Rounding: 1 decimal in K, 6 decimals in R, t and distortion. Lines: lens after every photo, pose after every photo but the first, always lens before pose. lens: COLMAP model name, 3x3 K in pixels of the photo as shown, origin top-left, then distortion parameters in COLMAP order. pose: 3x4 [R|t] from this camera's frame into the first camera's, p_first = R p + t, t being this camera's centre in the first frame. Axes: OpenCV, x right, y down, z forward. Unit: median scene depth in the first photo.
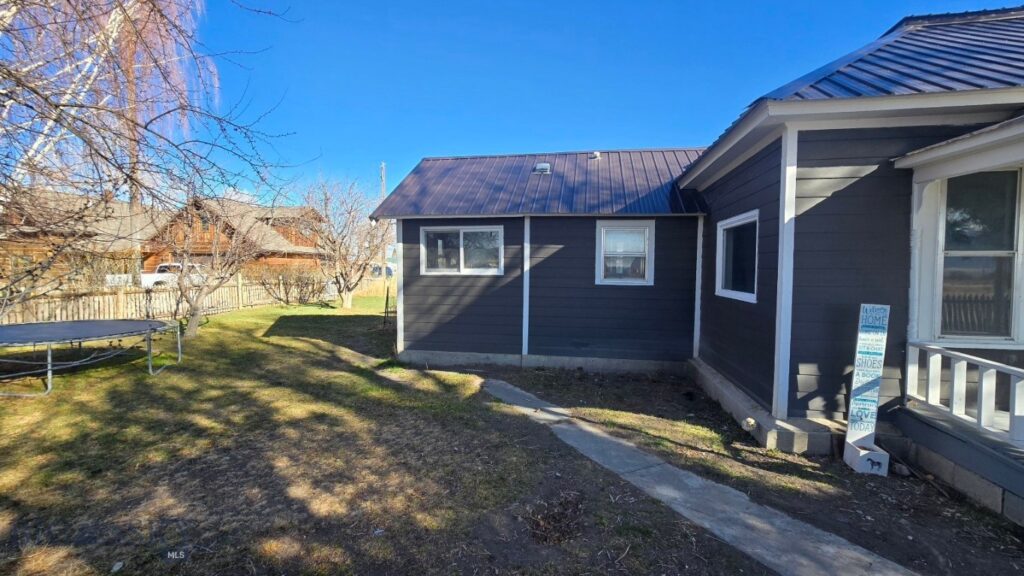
lens RADIAL K [[421.9, 0, 510.2], [0, 421.9, 287.8], [0, 0, 1]] dist [0.003016, 0.000240]
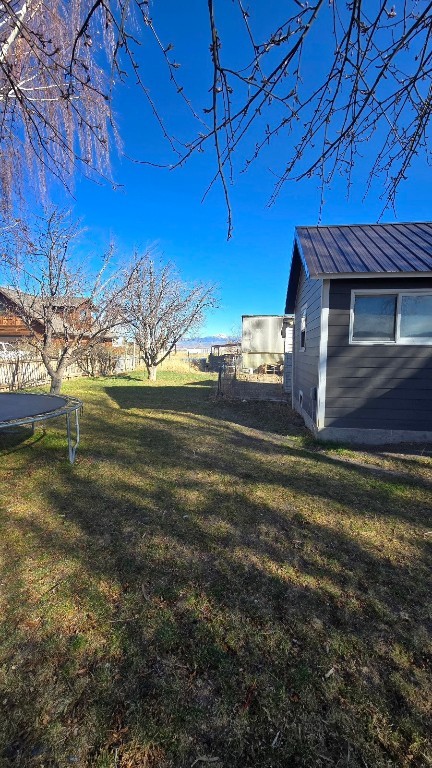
lens RADIAL K [[311.2, 0, 235.5], [0, 311.2, 385.7], [0, 0, 1]] dist [-0.000077, 0.000057]
pose [[0.998790, 0.002914, 0.049088, -0.488993], [-0.006058, 0.997929, 0.064037, 0.015879], [-0.048800, -0.064257, 0.996740, 0.349506]]
